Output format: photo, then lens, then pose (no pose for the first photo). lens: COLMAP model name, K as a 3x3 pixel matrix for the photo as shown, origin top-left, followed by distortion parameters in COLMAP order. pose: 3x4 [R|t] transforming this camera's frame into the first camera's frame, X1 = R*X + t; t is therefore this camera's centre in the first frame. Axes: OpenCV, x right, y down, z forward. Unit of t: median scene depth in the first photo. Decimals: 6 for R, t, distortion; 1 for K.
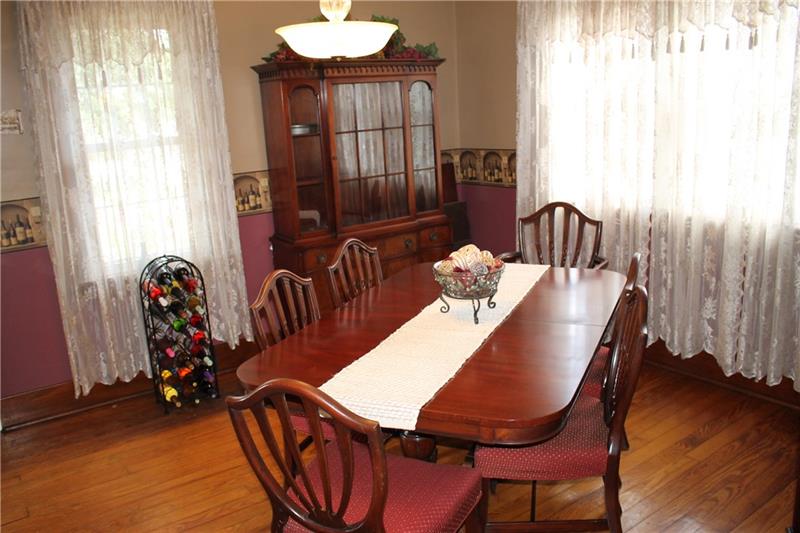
lens RADIAL K [[669.7, 0, 401.2], [0, 669.7, 267.0], [0, 0, 1]] dist [-0.076104, -0.002892]
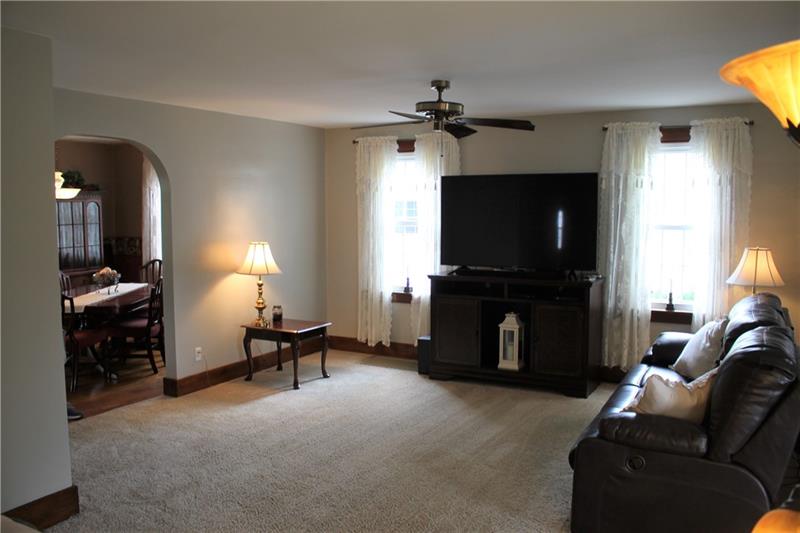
lens RADIAL K [[669.7, 0, 401.1], [0, 669.7, 263.5], [0, 0, 1]] dist [-0.076104, -0.002892]
pose [[0.901945, 0.013992, 0.431623, 0.013005], [0.057672, 0.986620, -0.152497, 0.256259], [-0.427982, 0.162436, 0.889070, -1.117086]]
